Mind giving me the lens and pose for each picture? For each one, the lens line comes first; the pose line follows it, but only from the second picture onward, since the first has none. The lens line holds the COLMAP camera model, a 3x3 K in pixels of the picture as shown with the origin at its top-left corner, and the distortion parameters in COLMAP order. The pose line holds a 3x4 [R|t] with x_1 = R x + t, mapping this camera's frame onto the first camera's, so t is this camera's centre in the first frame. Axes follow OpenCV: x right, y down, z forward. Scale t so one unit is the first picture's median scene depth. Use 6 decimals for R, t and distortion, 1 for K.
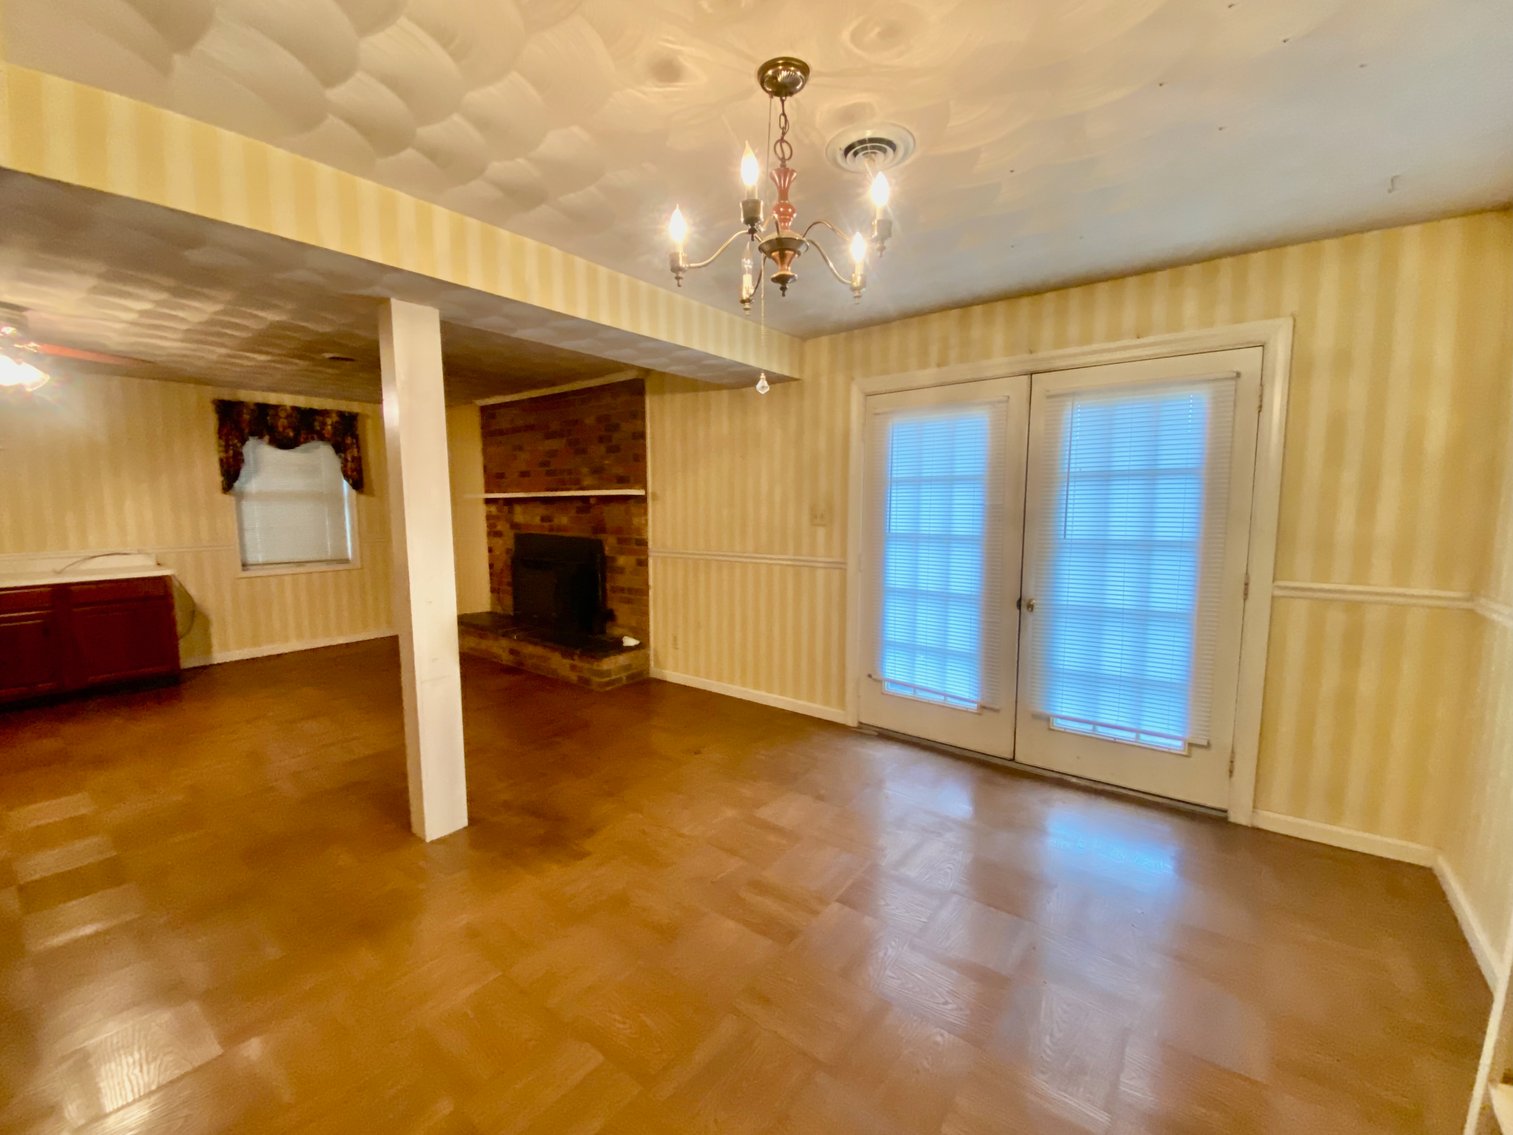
lens RADIAL K [[632.7, 0, 763.2], [0, 632.7, 564.4], [0, 0, 1]] dist [0.012210, -0.008141]
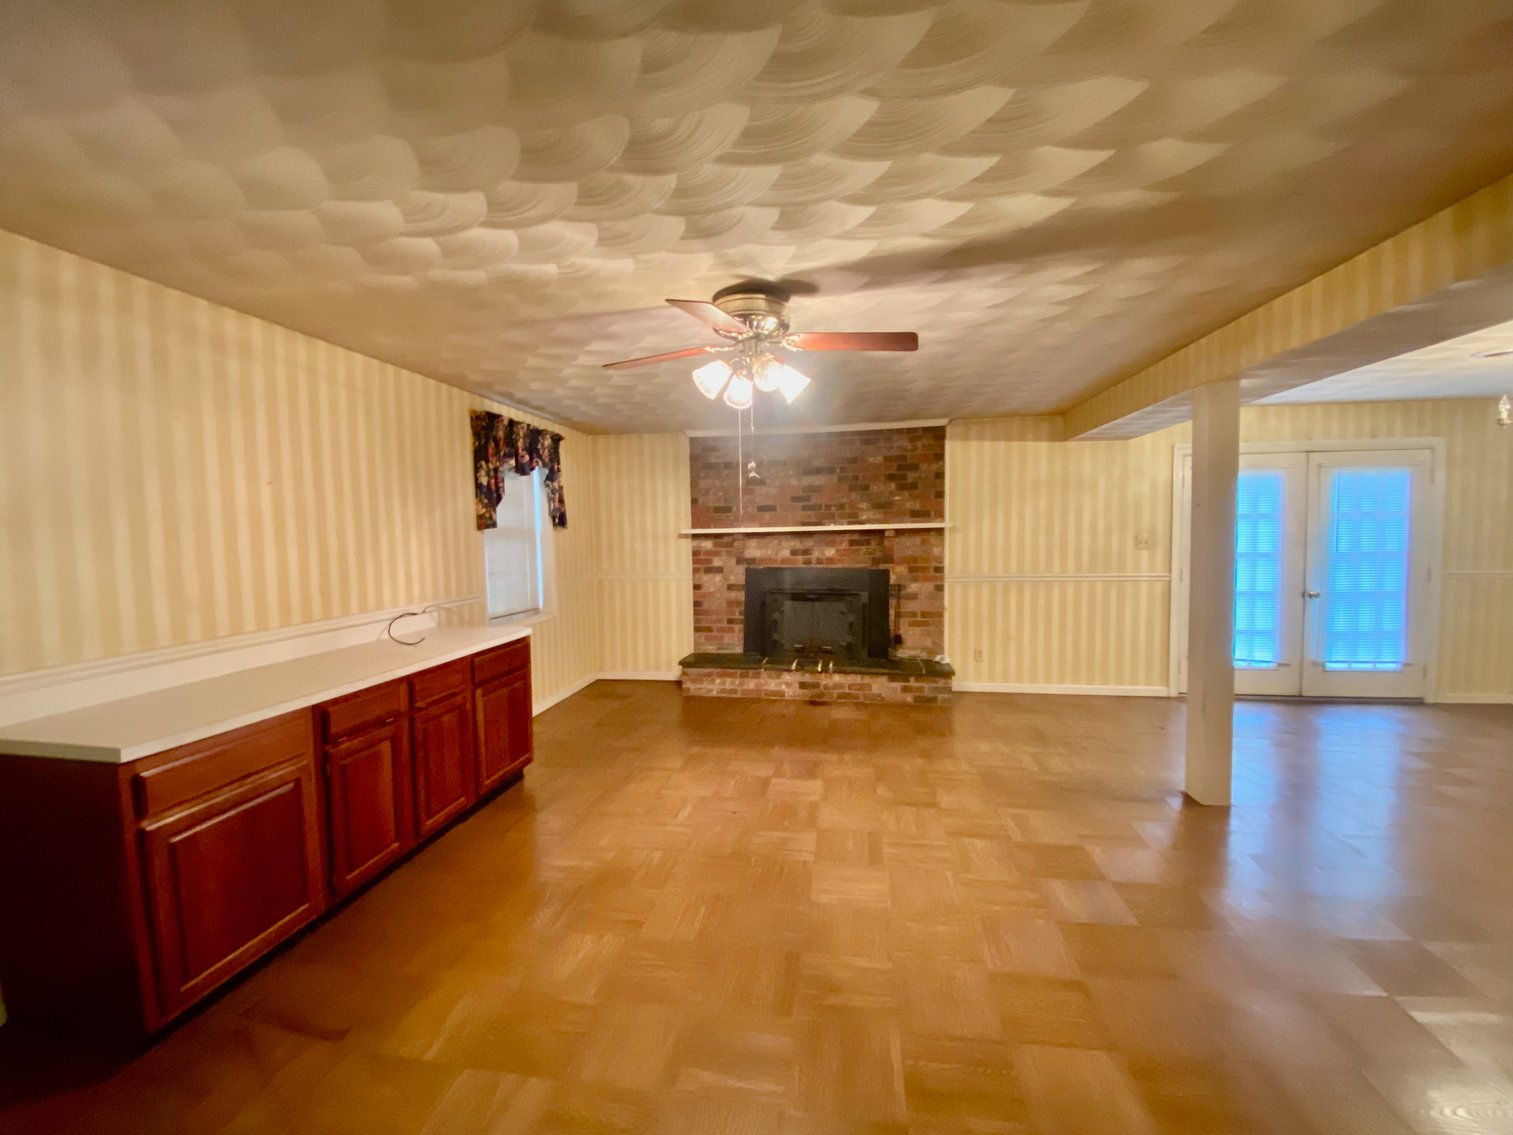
lens RADIAL K [[632.7, 0, 764.1], [0, 632.7, 564.5], [0, 0, 1]] dist [0.012210, -0.008141]
pose [[0.874610, -0.035159, 0.483550, -0.990056], [0.058617, 0.997719, -0.033477, -0.024481], [-0.481270, 0.057624, 0.874676, 0.163726]]
